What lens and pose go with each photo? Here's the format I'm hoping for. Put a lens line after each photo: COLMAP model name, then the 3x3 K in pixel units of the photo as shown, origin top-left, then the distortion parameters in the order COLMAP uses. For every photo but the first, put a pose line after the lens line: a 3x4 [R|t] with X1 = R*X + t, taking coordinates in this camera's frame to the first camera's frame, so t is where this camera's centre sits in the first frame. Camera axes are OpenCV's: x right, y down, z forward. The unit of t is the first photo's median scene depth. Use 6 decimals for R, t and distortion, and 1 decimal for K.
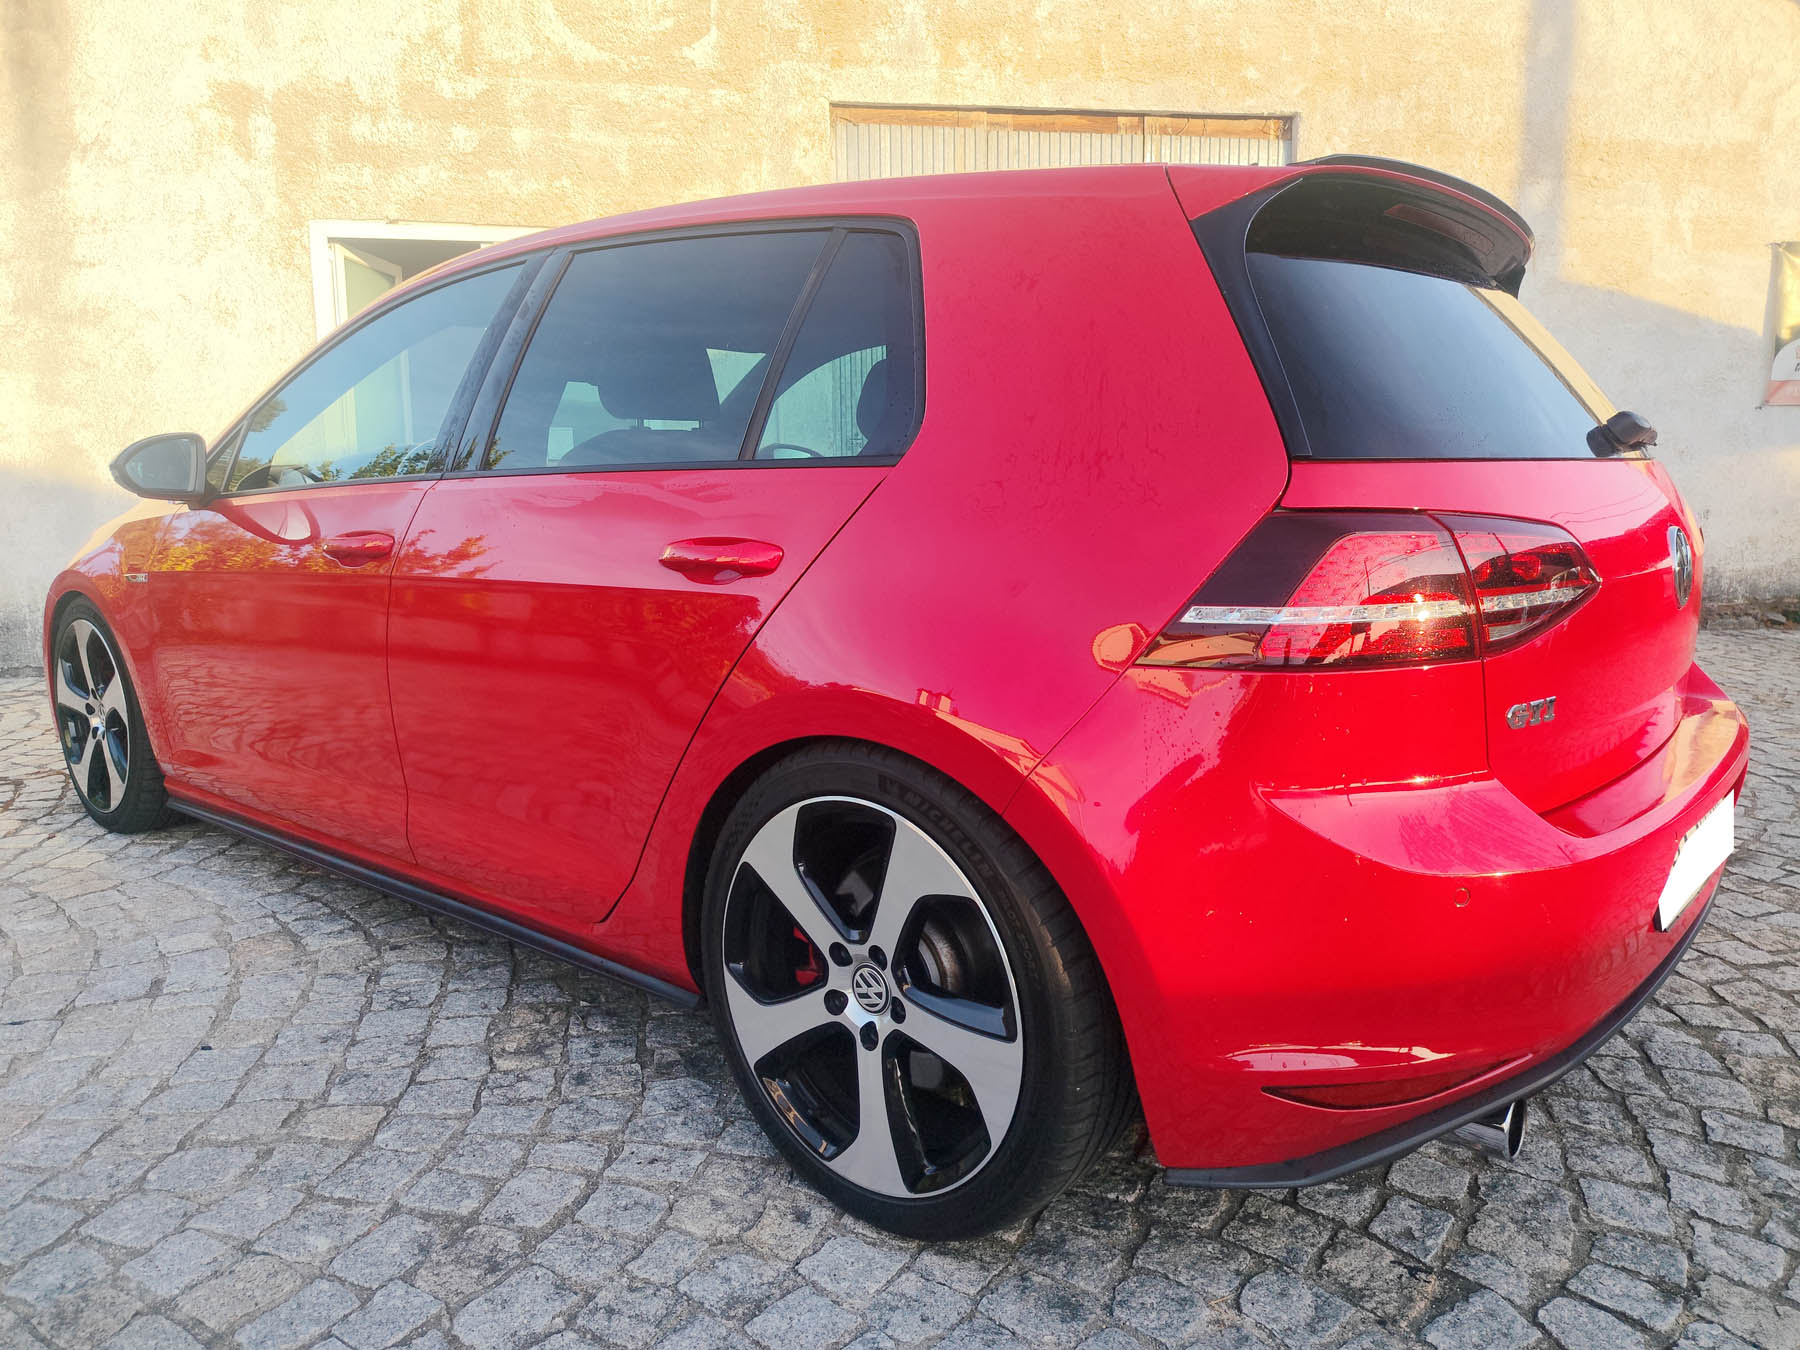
lens RADIAL K [[1267.8, 0, 905.3], [0, 1267.8, 674.2], [0, 0, 1]] dist [0.018077, -0.015979]
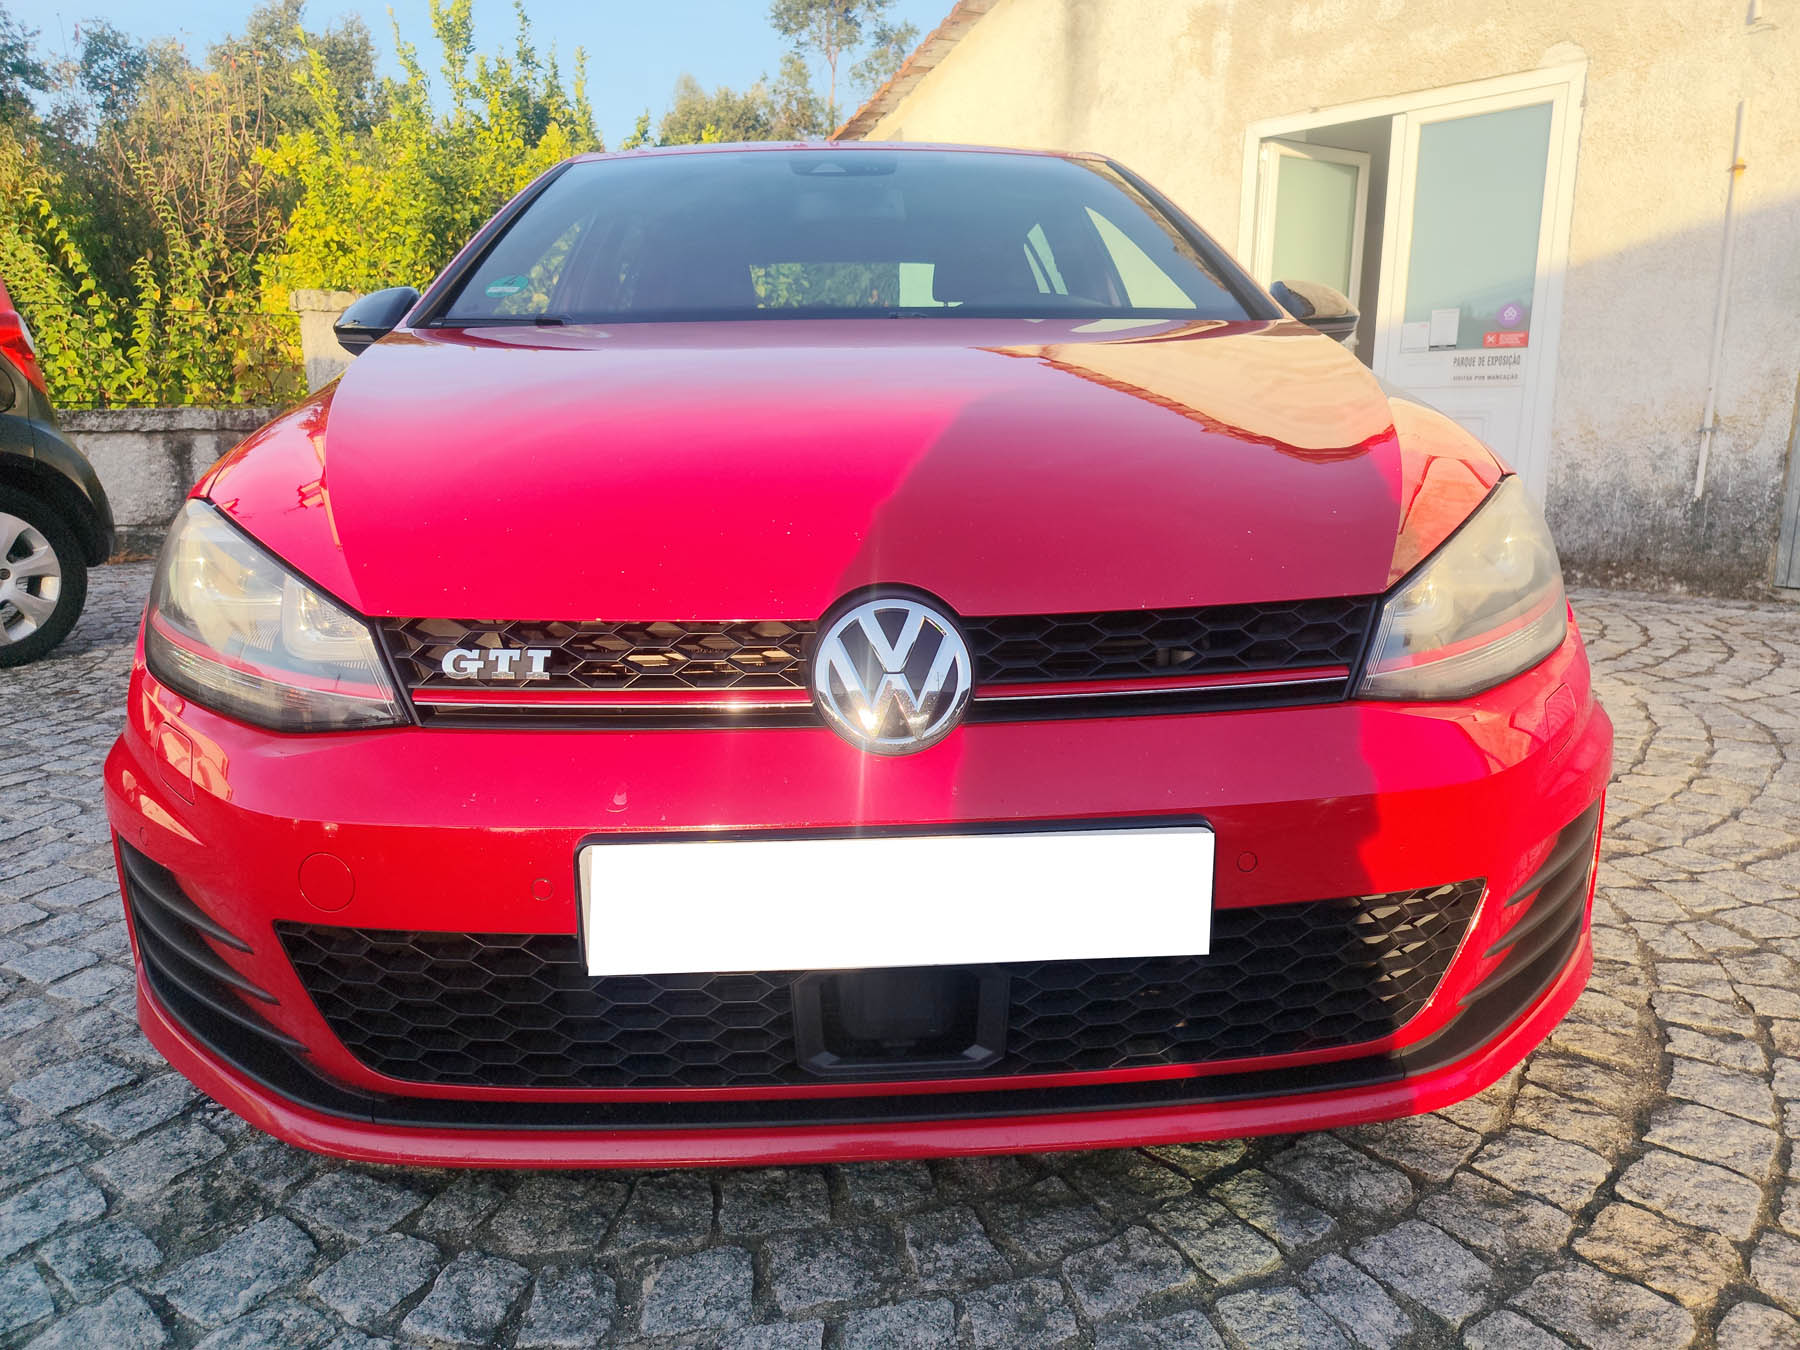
lens RADIAL K [[1267.8, 0, 893.5], [0, 1267.8, 674.0], [0, 0, 1]] dist [0.018077, -0.015979]
pose [[0.521583, 0.180546, -0.833879, 0.866283], [-0.131995, 0.982663, 0.130198, -0.018853], [0.842928, 0.042159, 0.536372, 0.525568]]
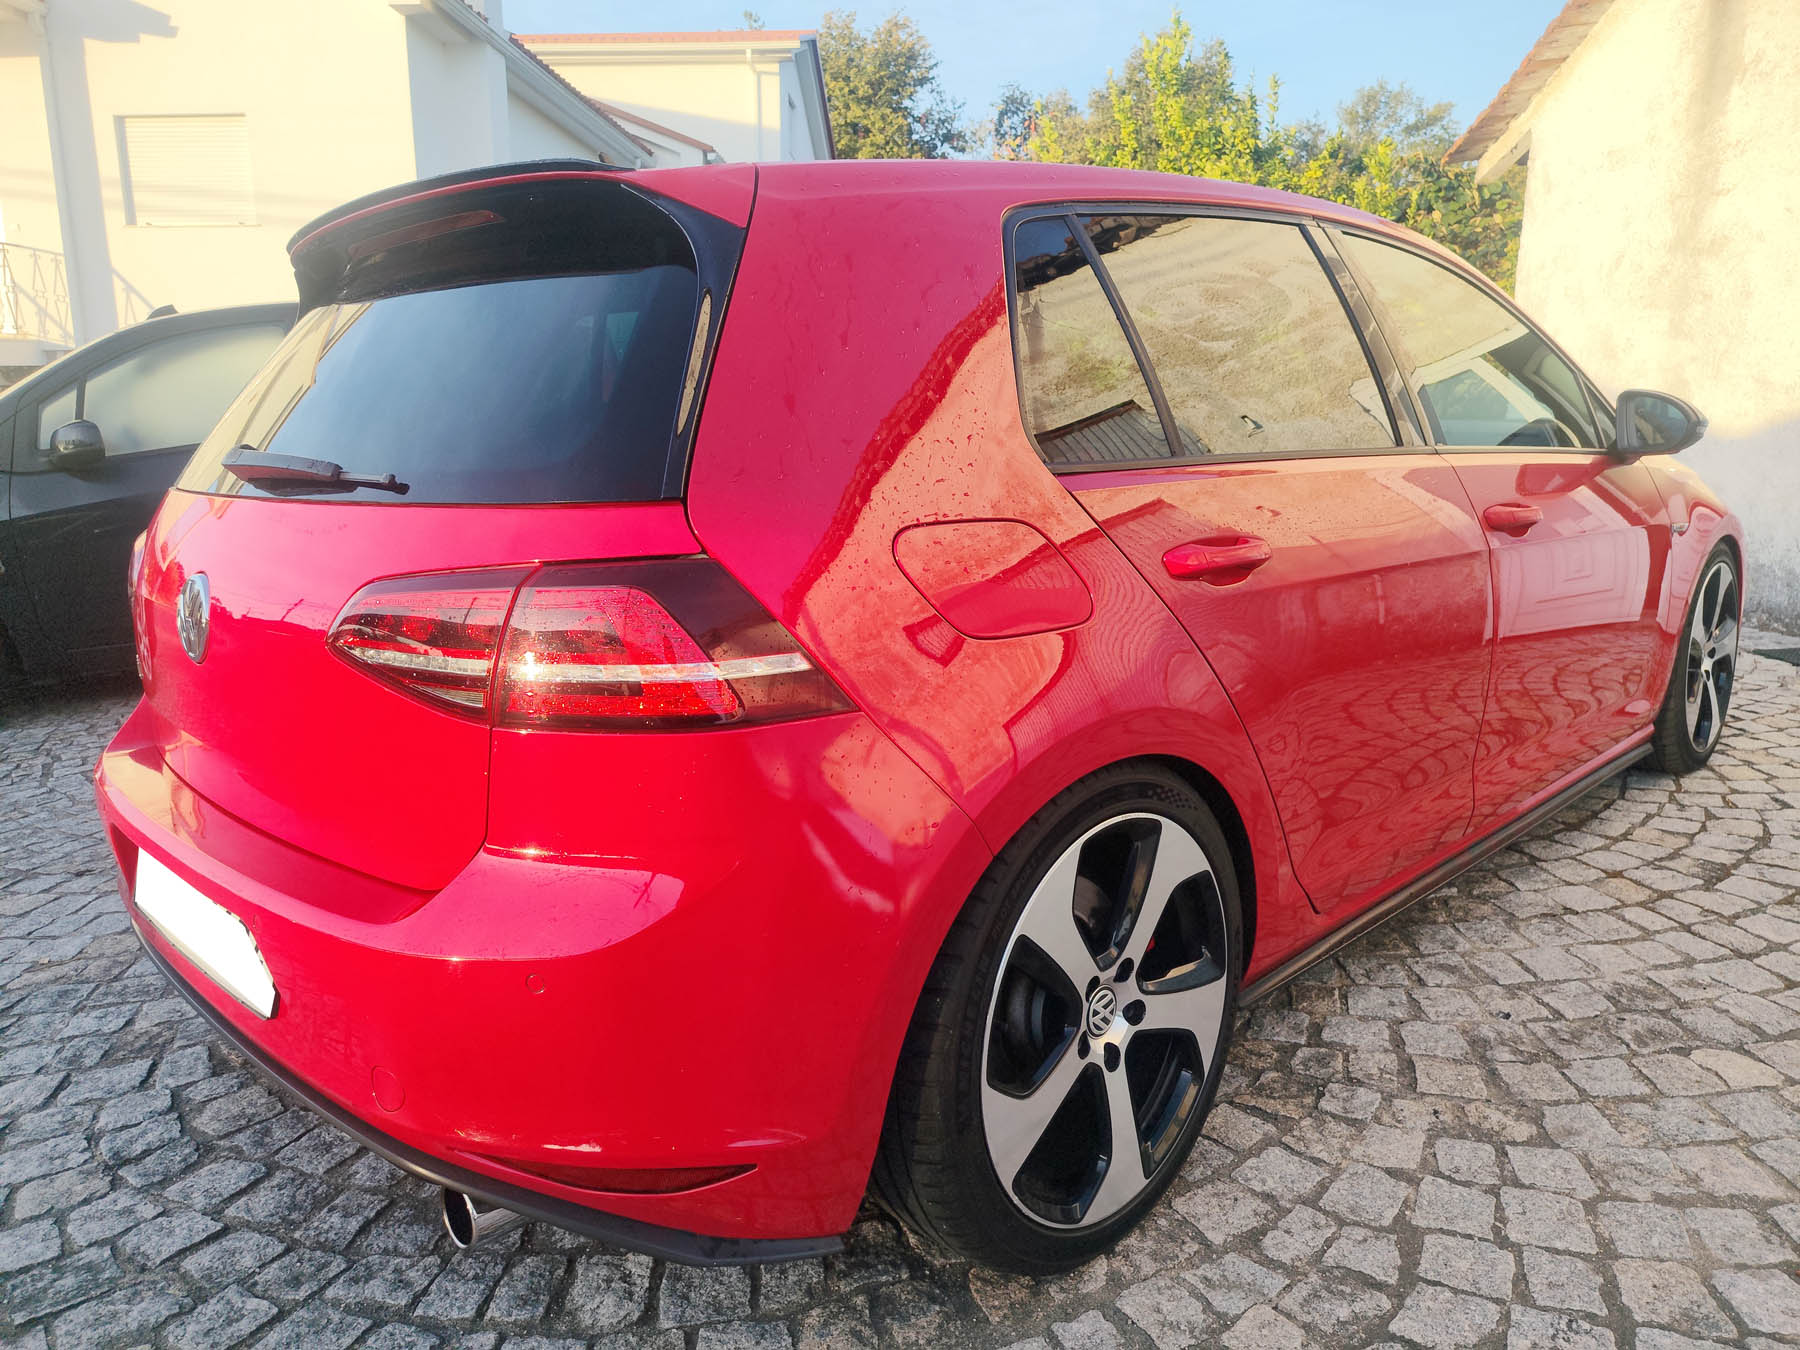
lens RADIAL K [[1267.8, 0, 892.1], [0, 1267.8, 670.1], [0, 0, 1]] dist [0.018077, -0.015979]
pose [[-0.089748, 0.206374, -0.974348, 1.113768], [-0.129960, 0.967505, 0.216896, -0.235944], [0.987449, 0.146092, -0.060011, 1.188849]]
